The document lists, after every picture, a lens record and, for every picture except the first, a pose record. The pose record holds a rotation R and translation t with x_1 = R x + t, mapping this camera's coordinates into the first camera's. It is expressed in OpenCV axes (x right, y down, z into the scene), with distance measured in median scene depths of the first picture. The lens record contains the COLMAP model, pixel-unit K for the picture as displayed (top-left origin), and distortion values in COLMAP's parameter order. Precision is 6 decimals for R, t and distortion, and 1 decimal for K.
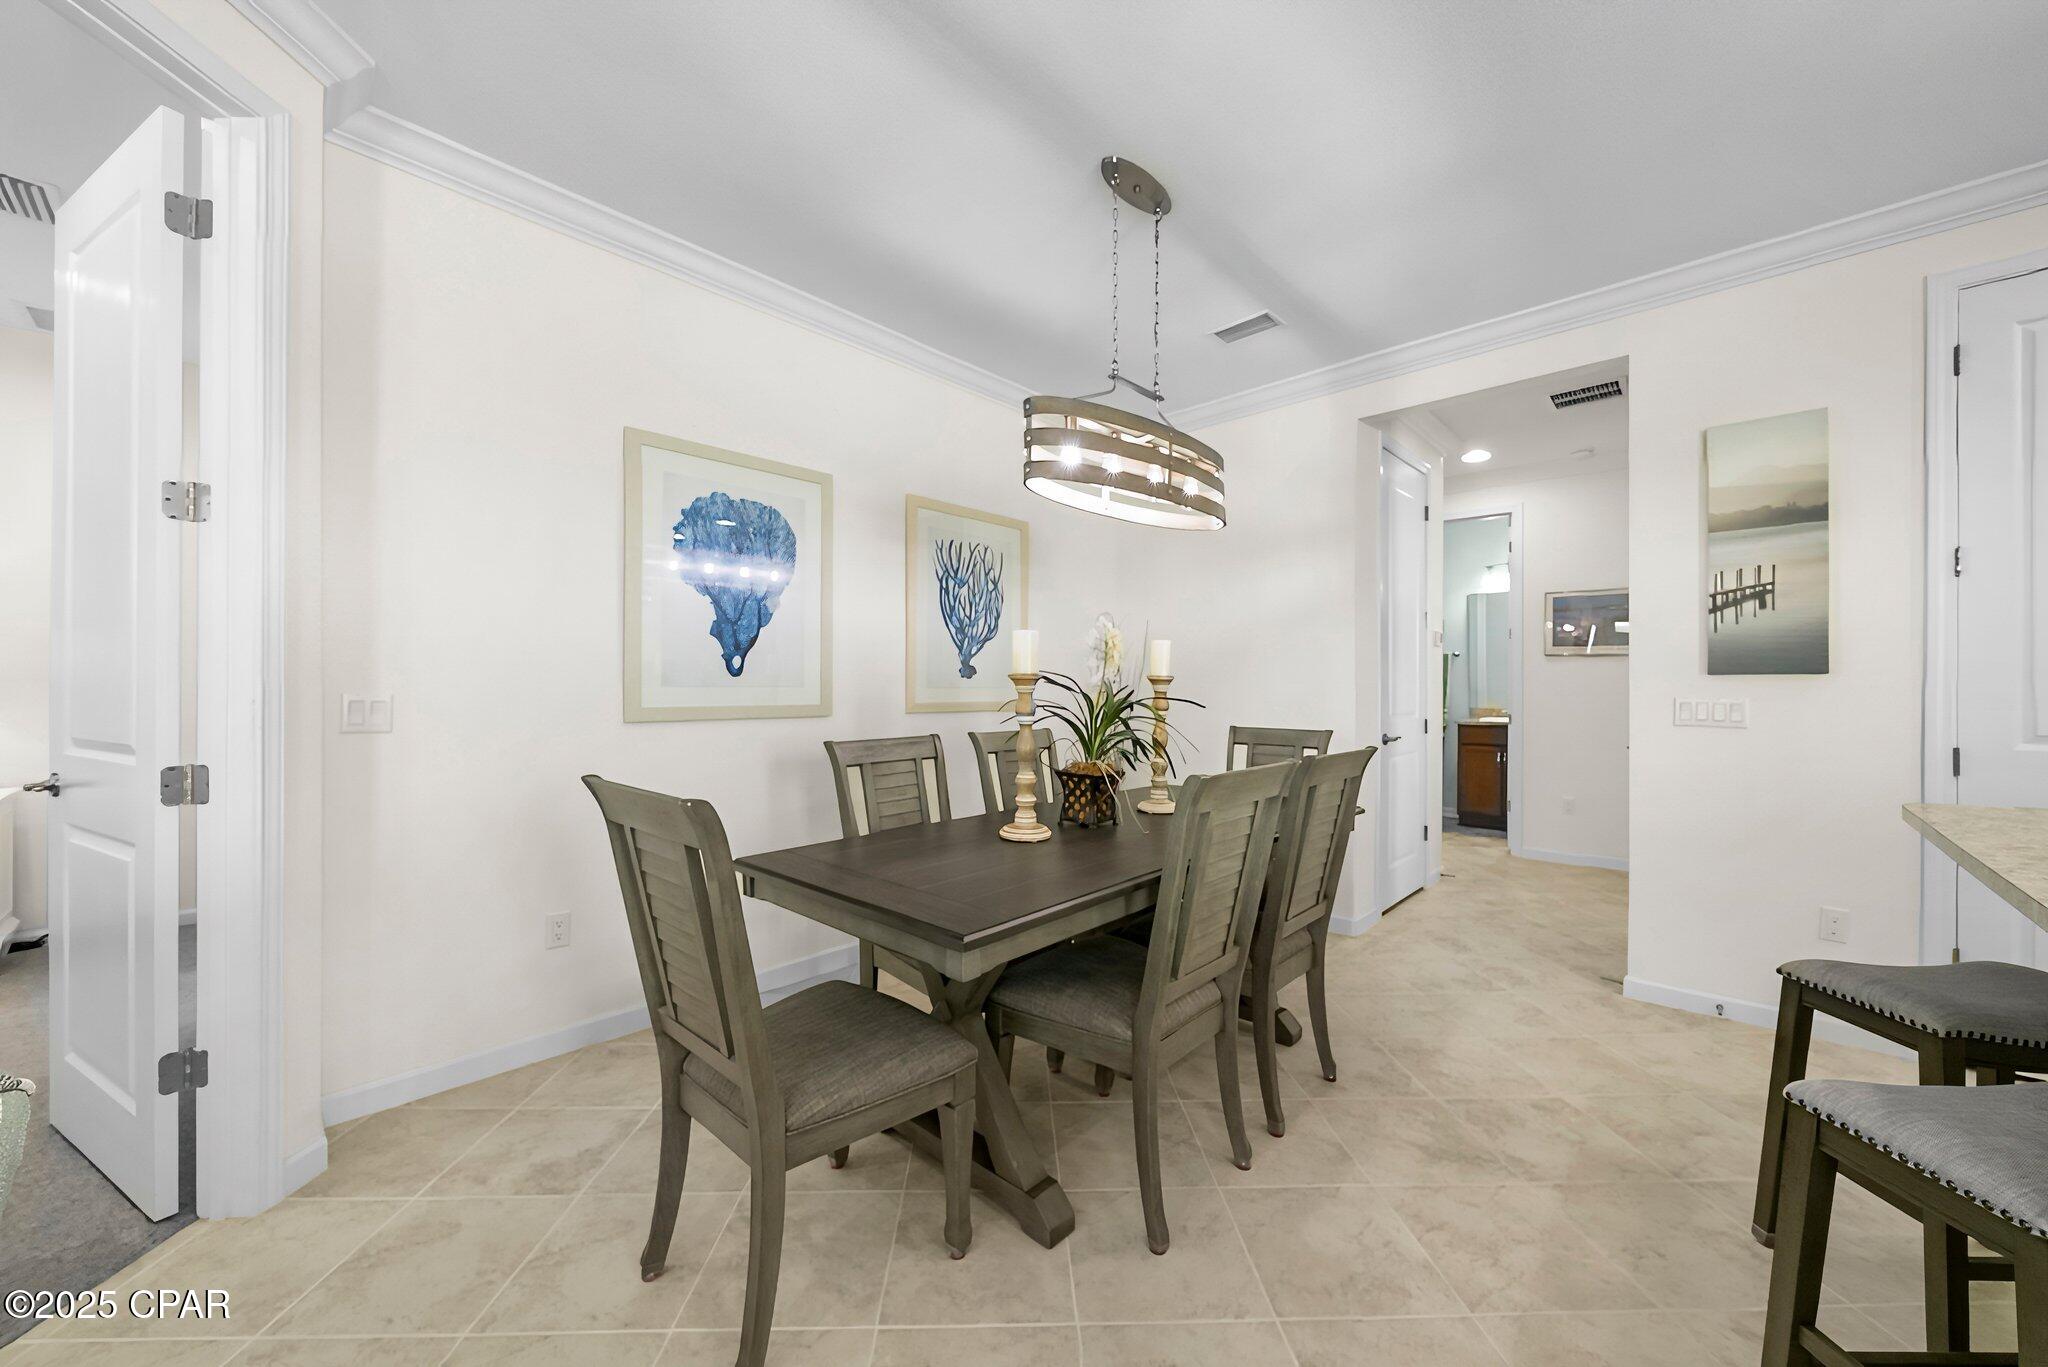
lens RADIAL K [[756.7, 0, 1014.5], [0, 756.7, 687.1], [0, 0, 1]] dist [-0.003536, -0.000381]
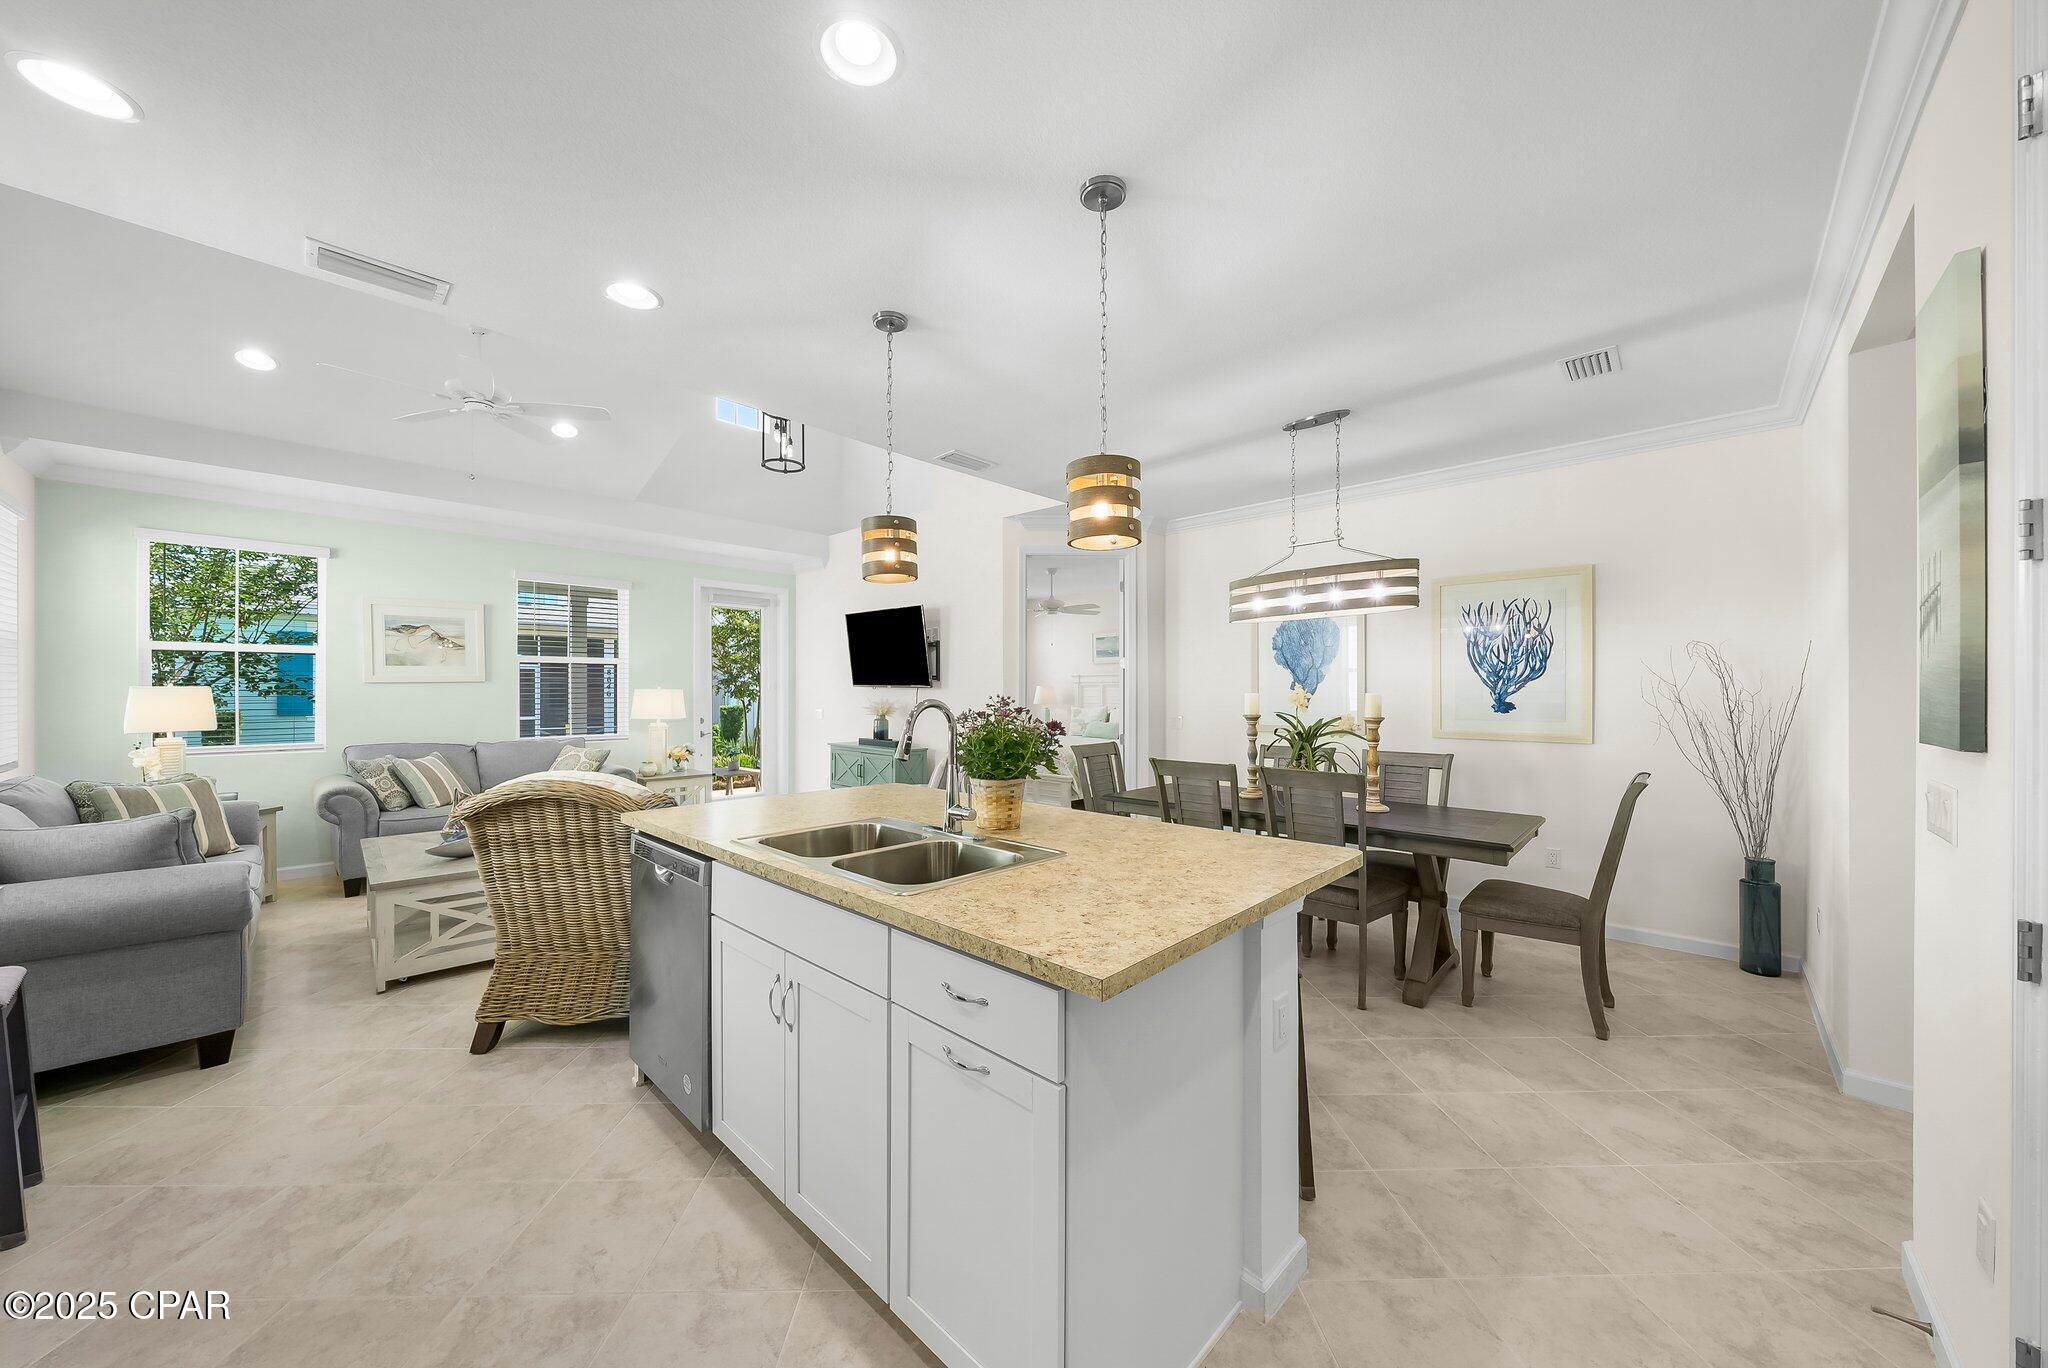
lens RADIAL K [[707.2, 0, 1019.7], [0, 707.2, 687.2], [0, 0, 1]] dist [-0.002596, -0.000444]
pose [[-0.000823, -0.006883, -0.999976, 1.586219], [0.002632, 0.999973, -0.006885, -0.068948], [0.999996, -0.002637, -0.000805, 0.327336]]
